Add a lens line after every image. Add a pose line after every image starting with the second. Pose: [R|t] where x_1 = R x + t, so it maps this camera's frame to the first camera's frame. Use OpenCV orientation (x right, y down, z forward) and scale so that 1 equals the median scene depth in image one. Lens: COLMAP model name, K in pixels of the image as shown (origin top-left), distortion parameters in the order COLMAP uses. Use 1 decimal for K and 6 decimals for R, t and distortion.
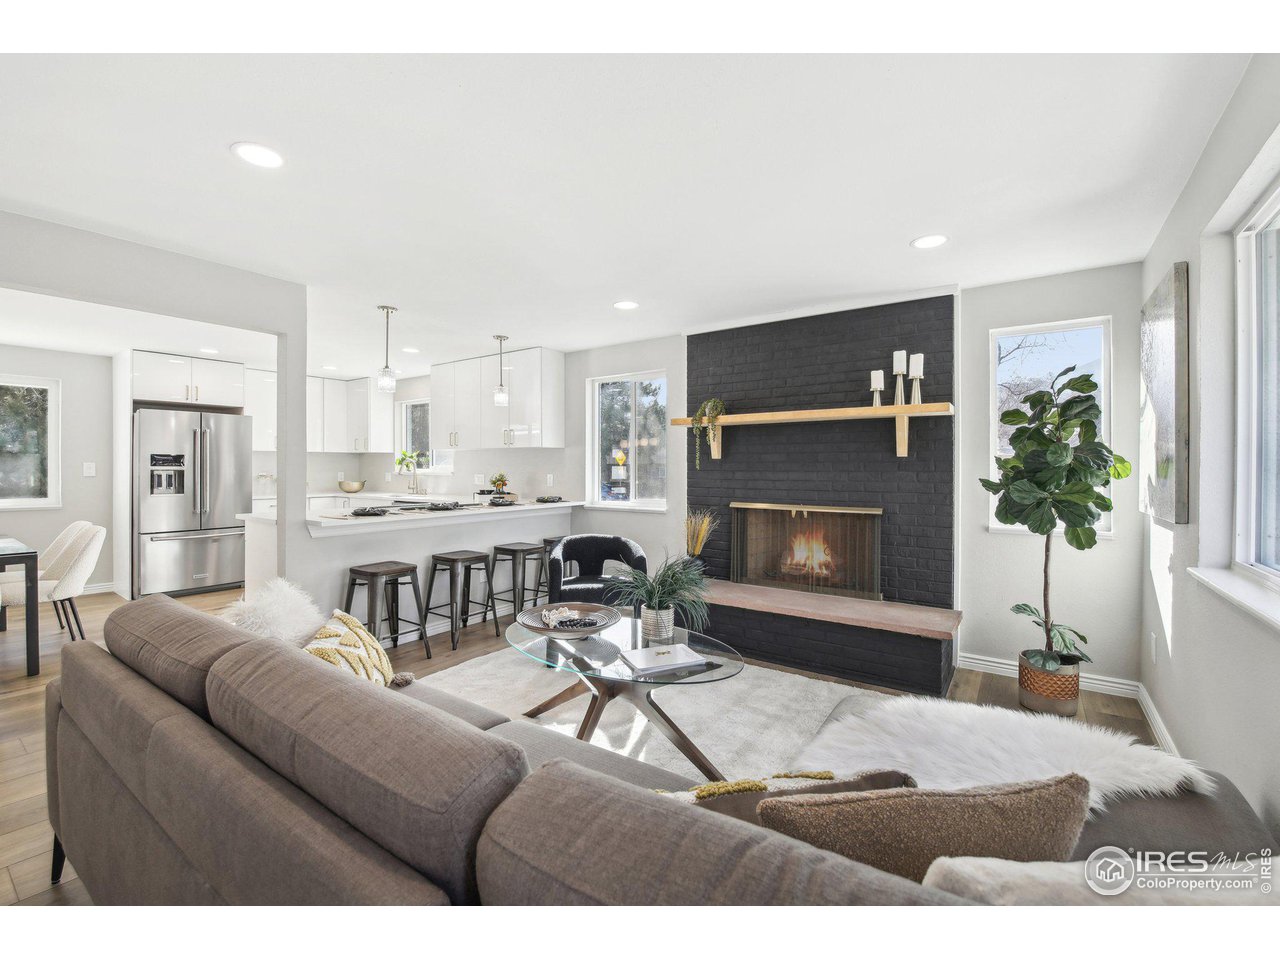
lens RADIAL K [[562.8, 0, 640.0], [0, 562.8, 477.8], [0, 0, 1]] dist [0.001883, -0.001328]
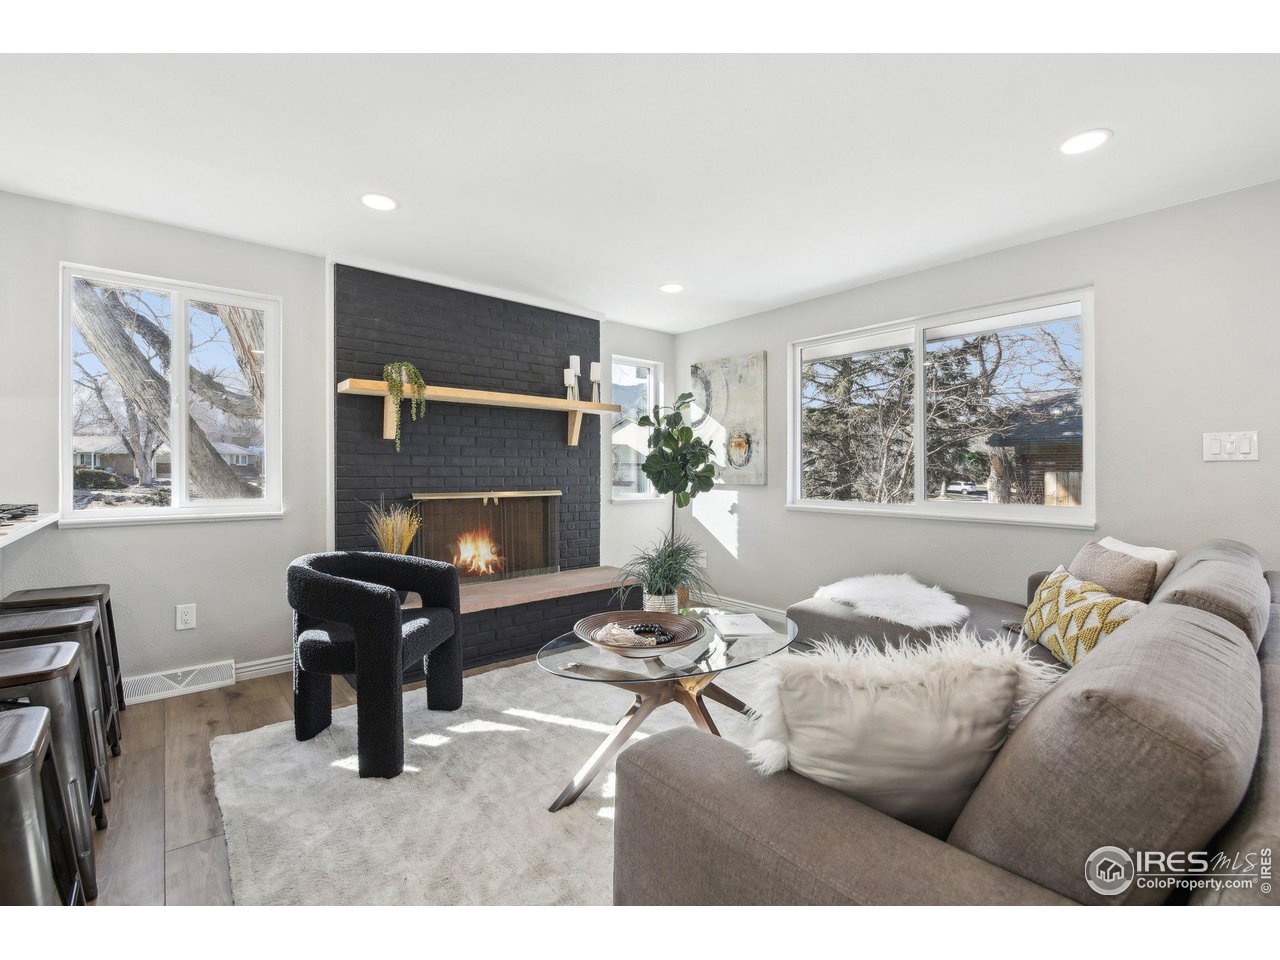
lens RADIAL K [[562.8, 0, 639.6], [0, 562.8, 471.3], [0, 0, 1]] dist [0.001883, -0.001328]
pose [[0.251530, -0.002249, 0.967847, -0.570148], [0.013665, 0.999906, -0.001228, 0.017804], [-0.967753, 0.013535, 0.251537, 0.511036]]
